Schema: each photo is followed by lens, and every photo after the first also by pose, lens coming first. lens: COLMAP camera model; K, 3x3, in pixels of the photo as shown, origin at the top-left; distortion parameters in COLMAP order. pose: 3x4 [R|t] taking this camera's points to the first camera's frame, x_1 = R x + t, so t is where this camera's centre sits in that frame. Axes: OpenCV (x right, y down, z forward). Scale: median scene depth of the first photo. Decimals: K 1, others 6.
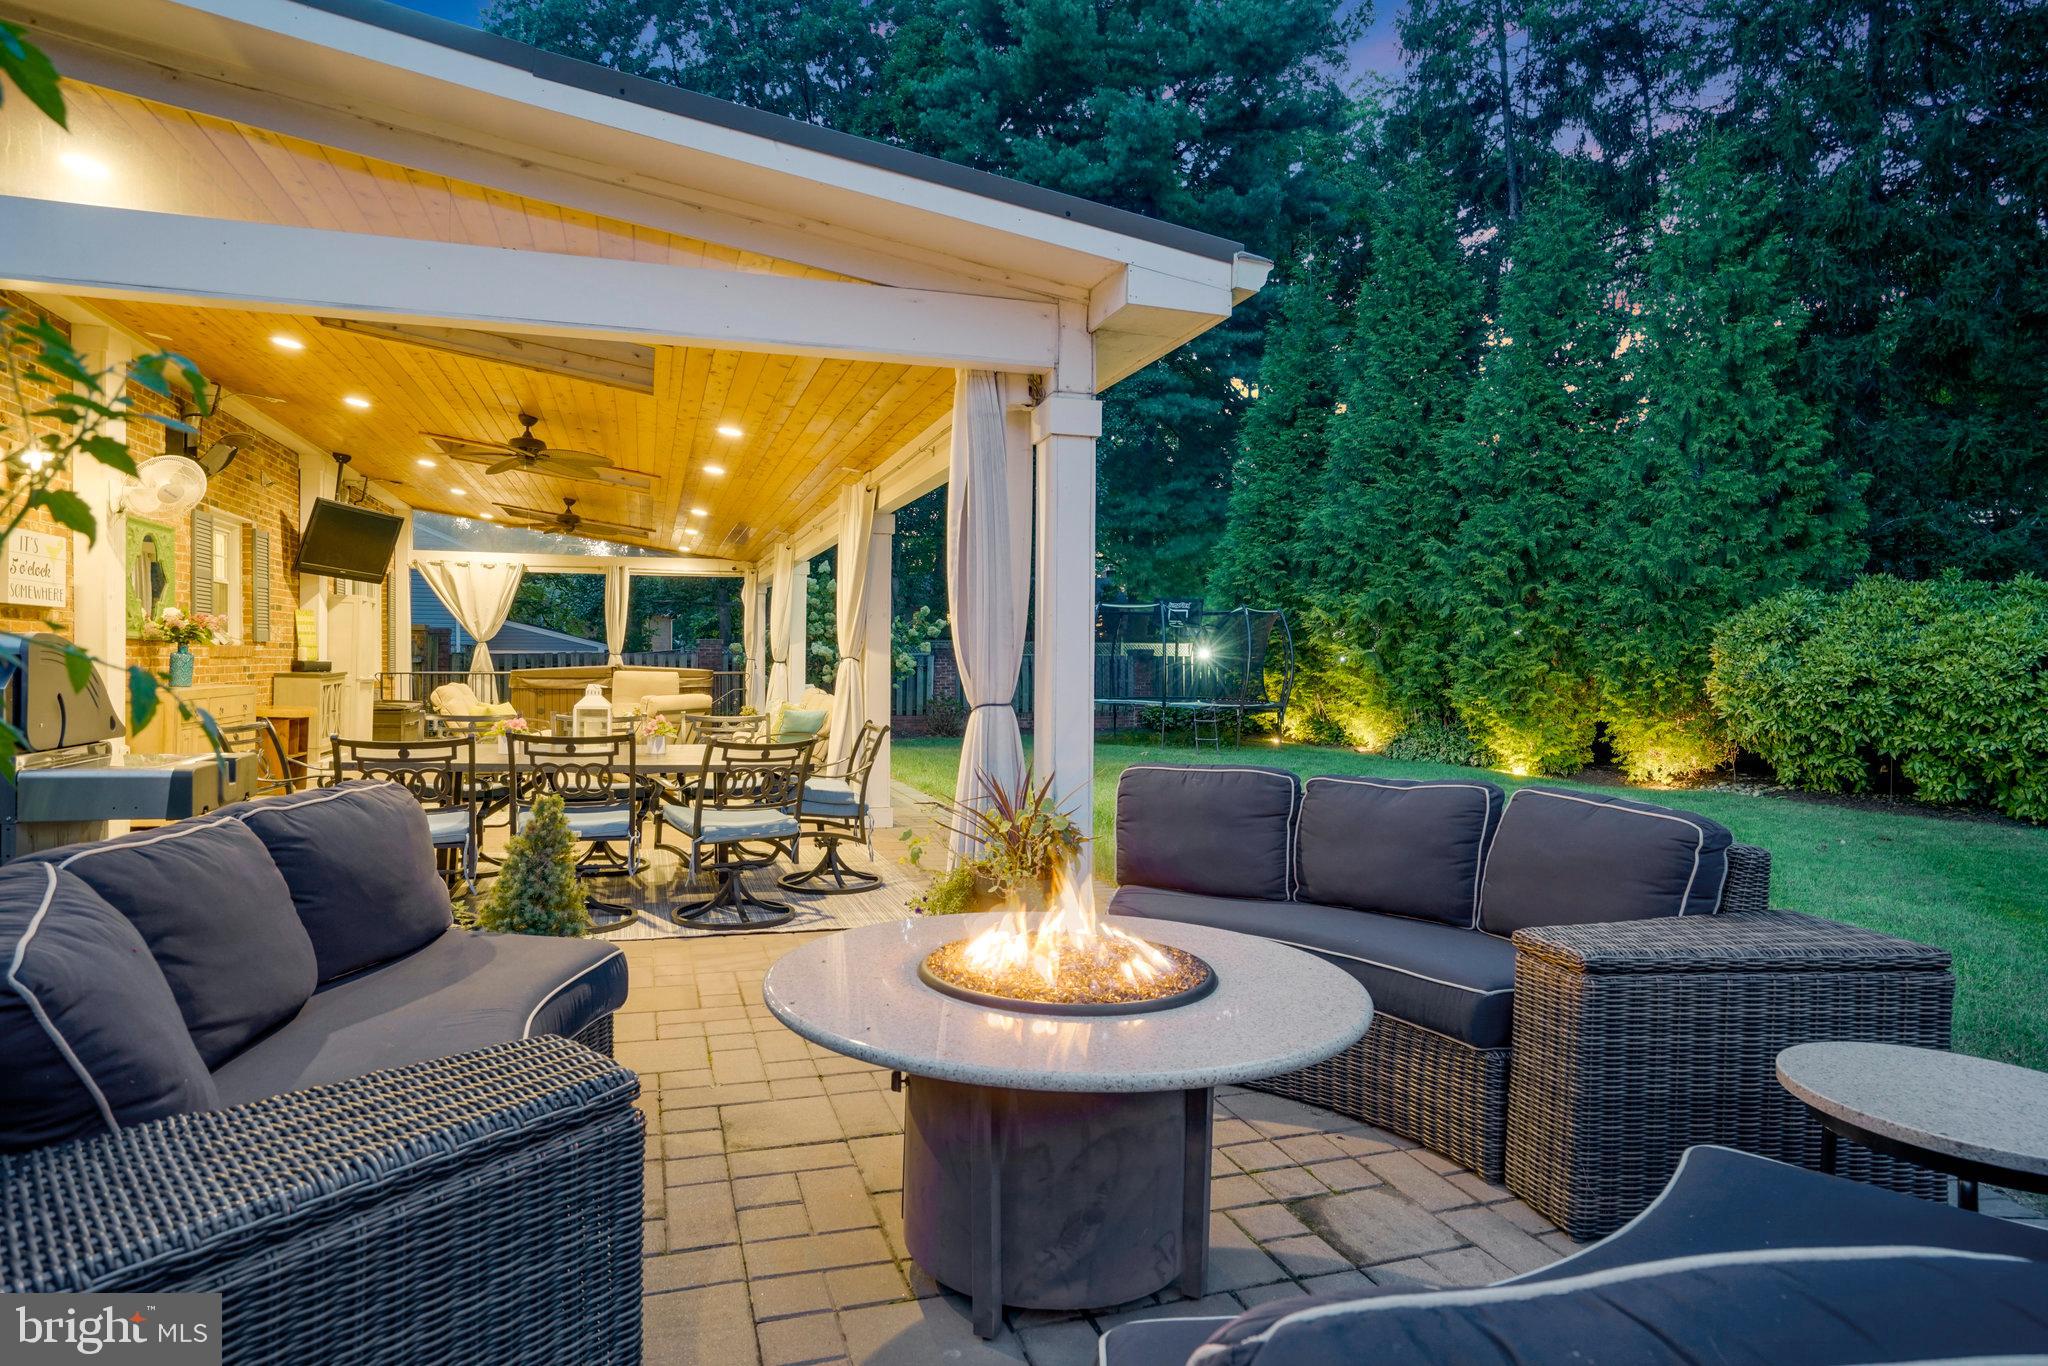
lens RADIAL K [[1131.2, 0, 1022.9], [0, 1131.2, 648.2], [0, 0, 1]] dist [0.000650, 0.001649]
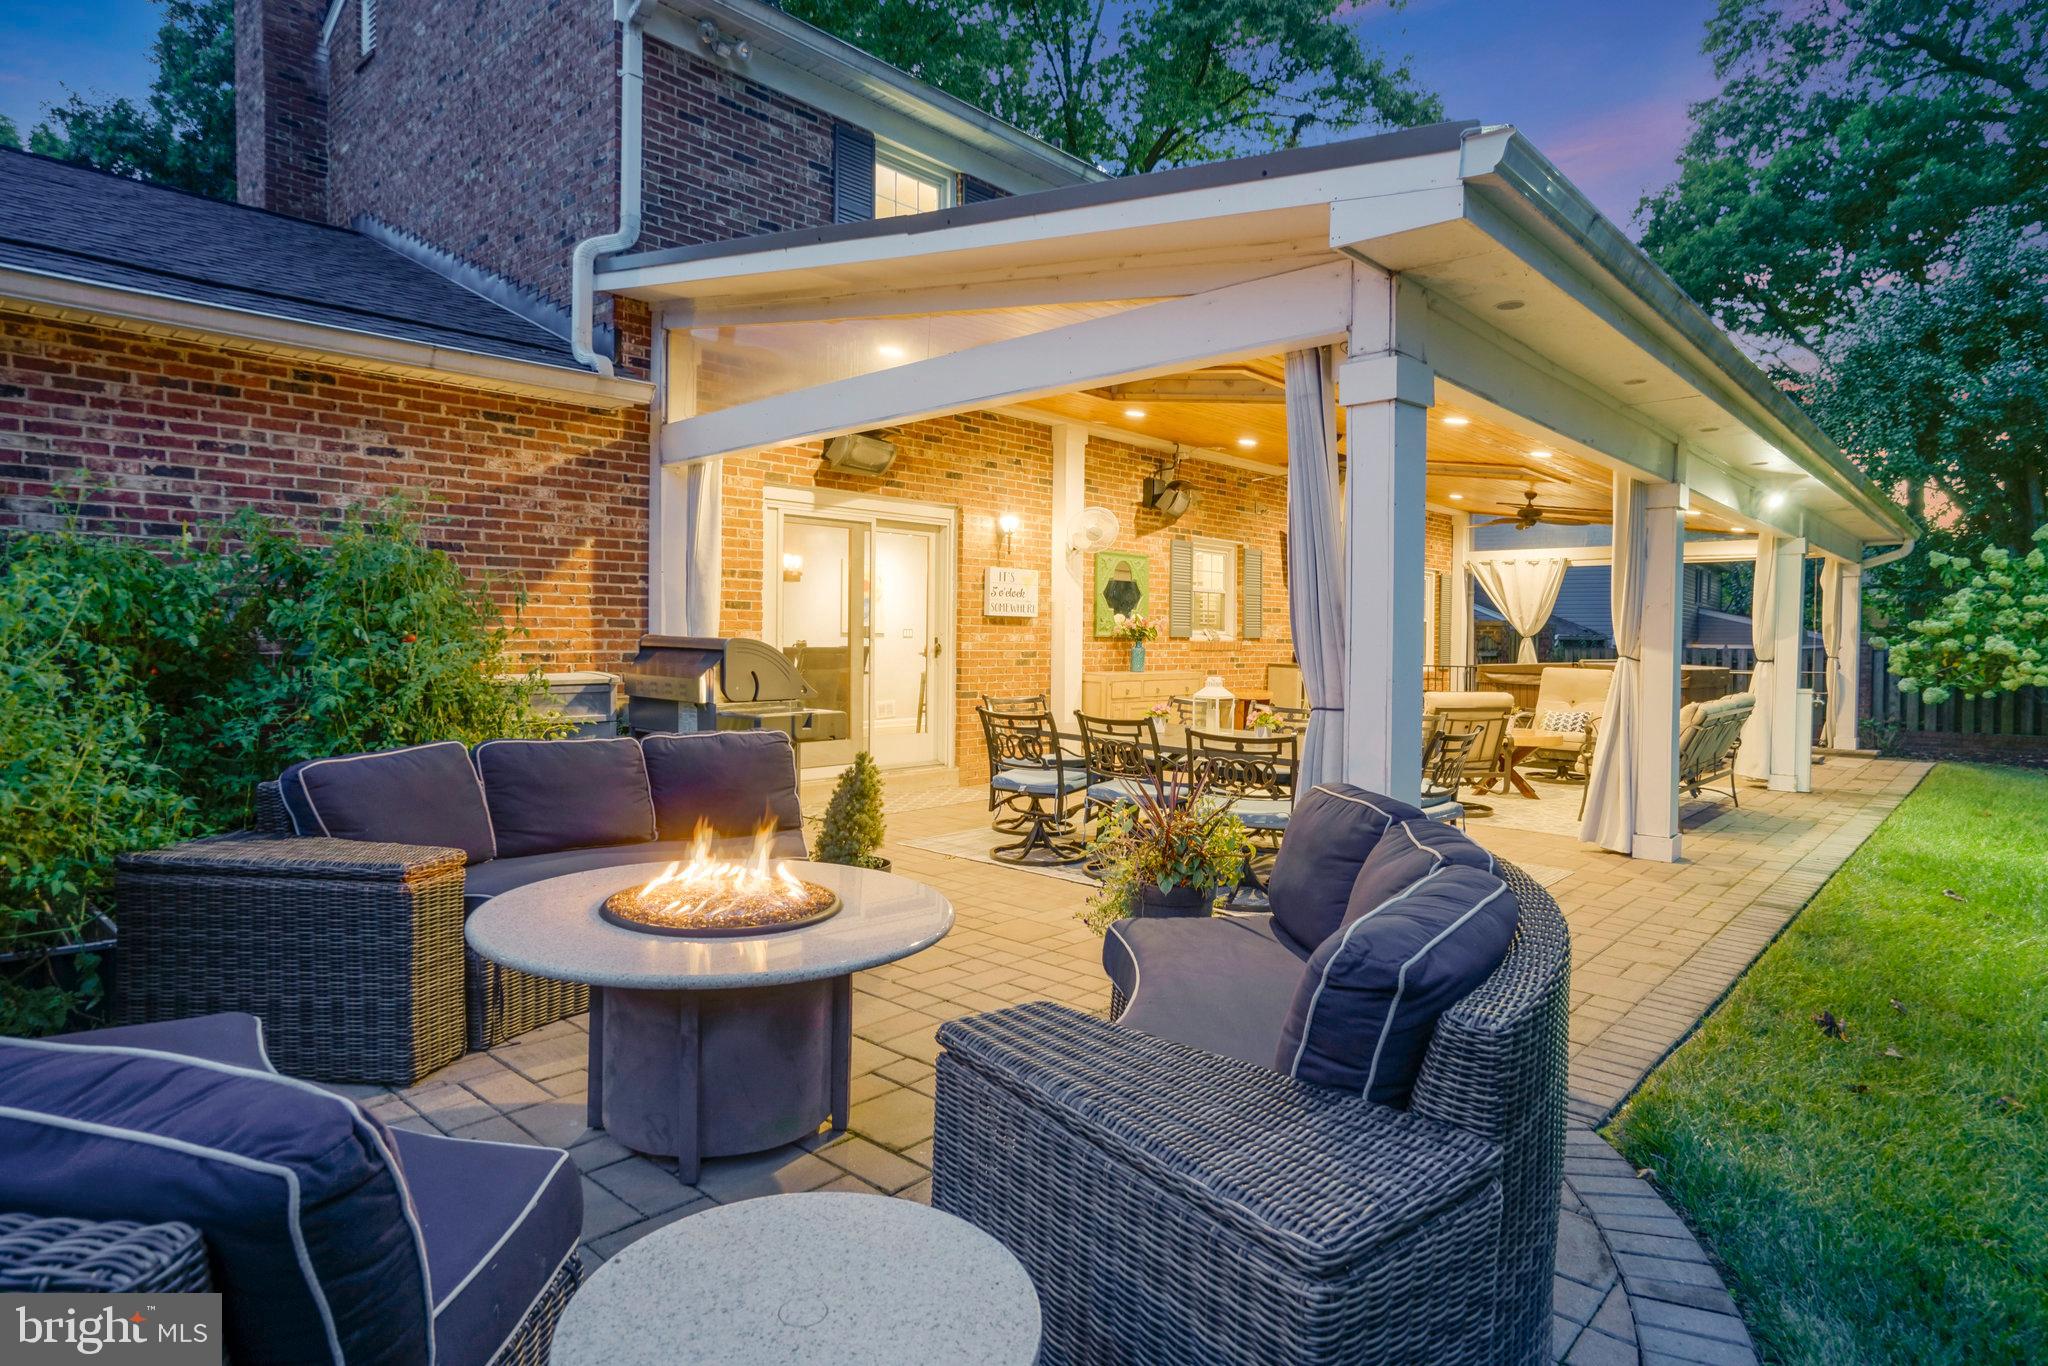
lens RADIAL K [[1131.2, 0, 1022.9], [0, 1131.2, 648.2], [0, 0, 1]] dist [0.000650, 0.001649]
pose [[0.492991, 0.005470, -0.870017, 0.189942], [-0.000167, 0.999981, 0.006192, -0.001384], [0.870034, -0.002908, 0.492983, 0.096743]]
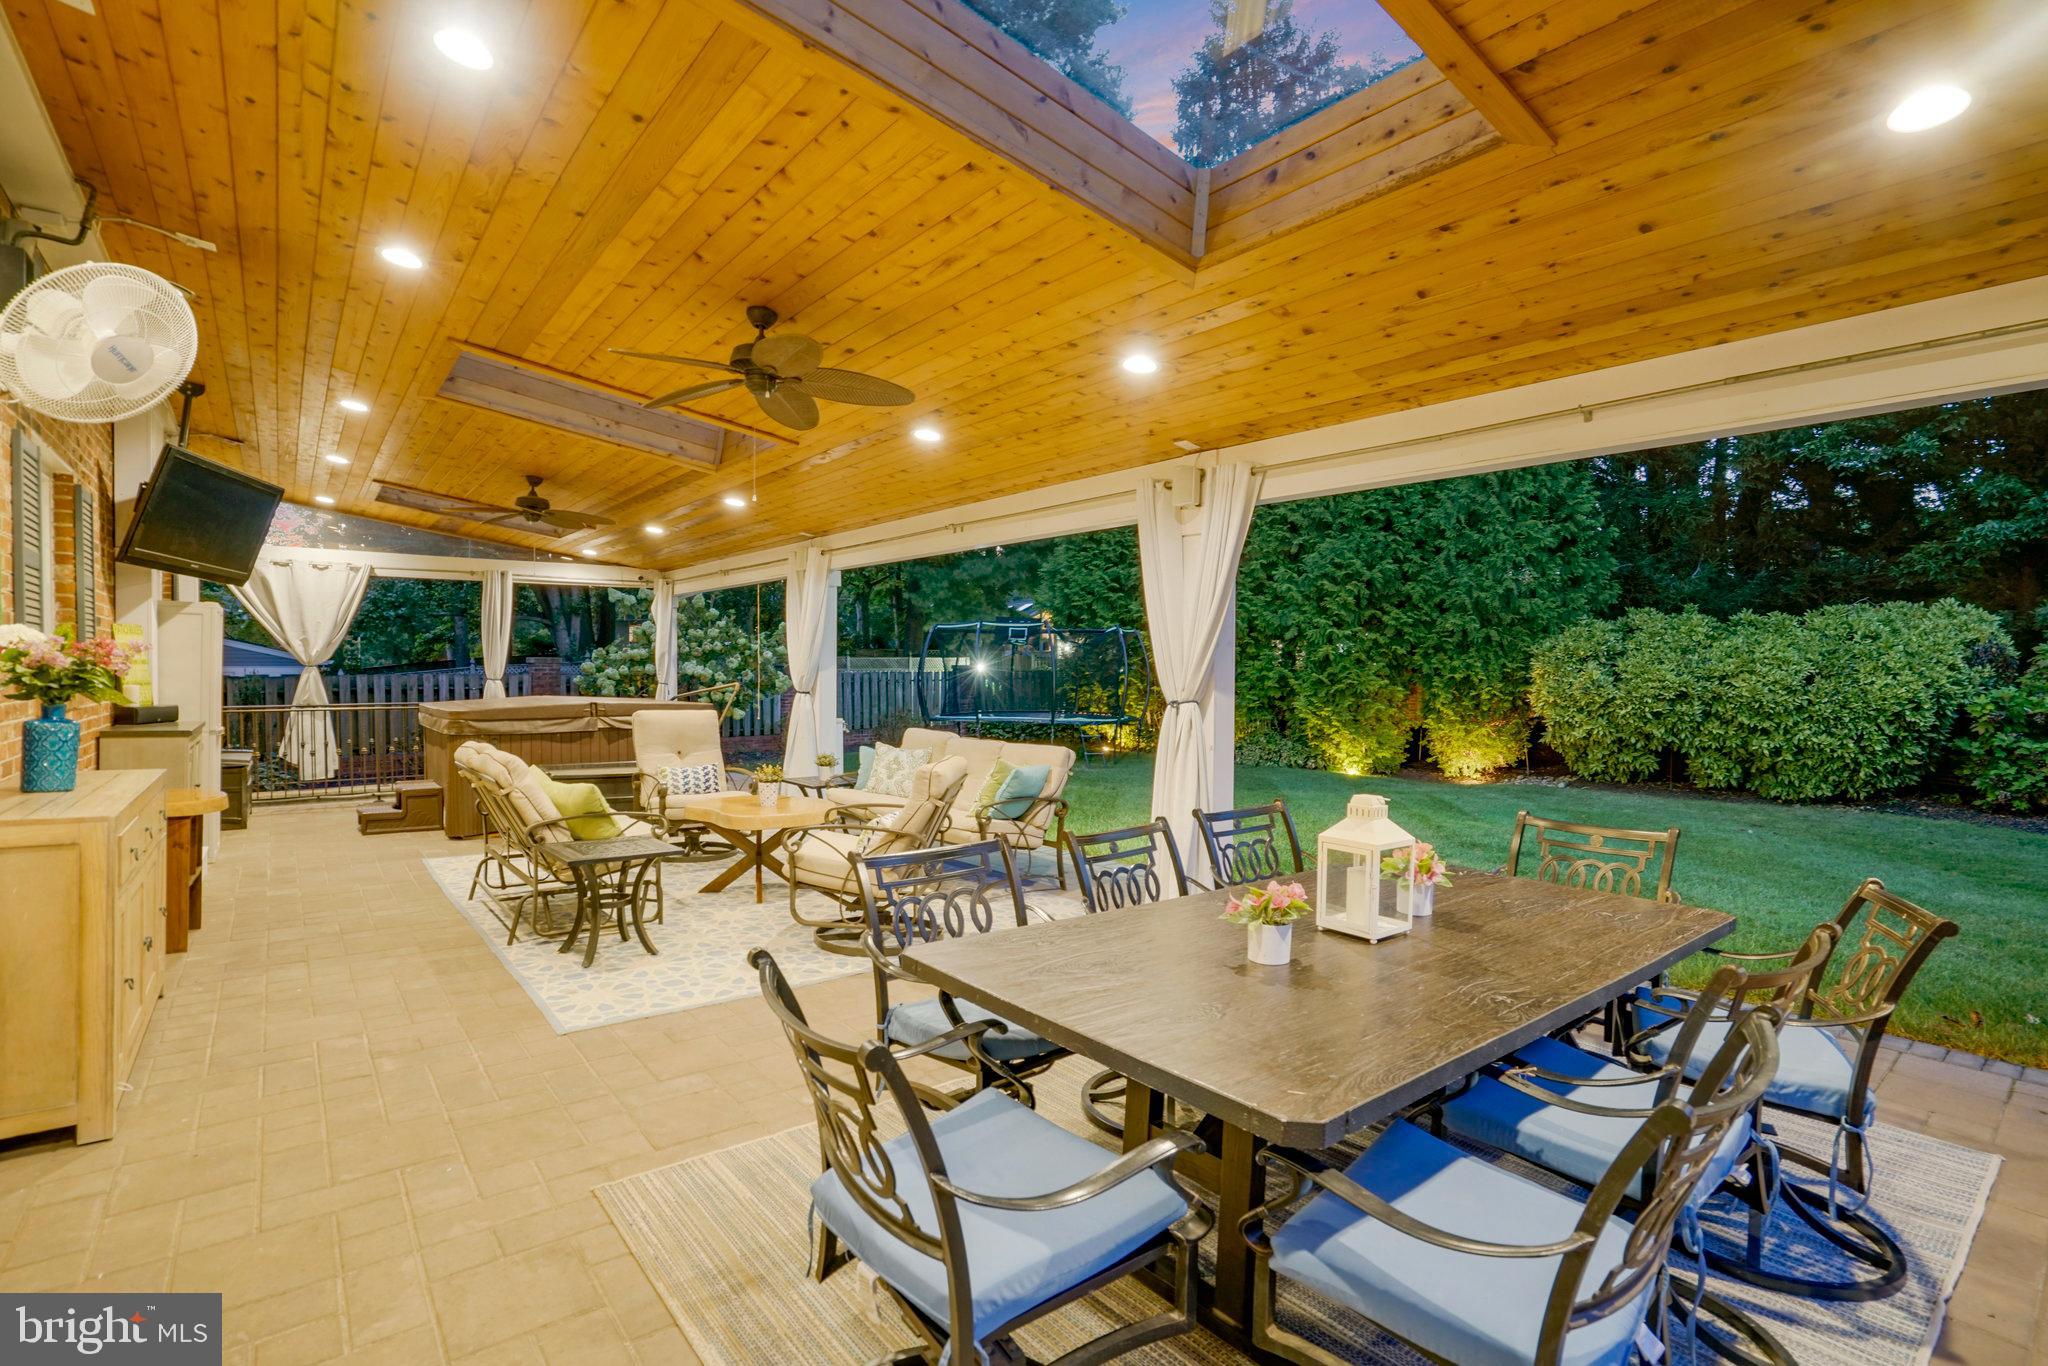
lens RADIAL K [[951.1, 0, 1018.5], [0, 951.1, 682.7], [0, 0, 1]] dist [-0.031093, 0.008502]
pose [[0.937192, -0.010668, 0.348650, -0.247163], [0.000991, 0.999610, 0.027921, -0.011112], [-0.348812, -0.025821, 0.936837, 0.242508]]
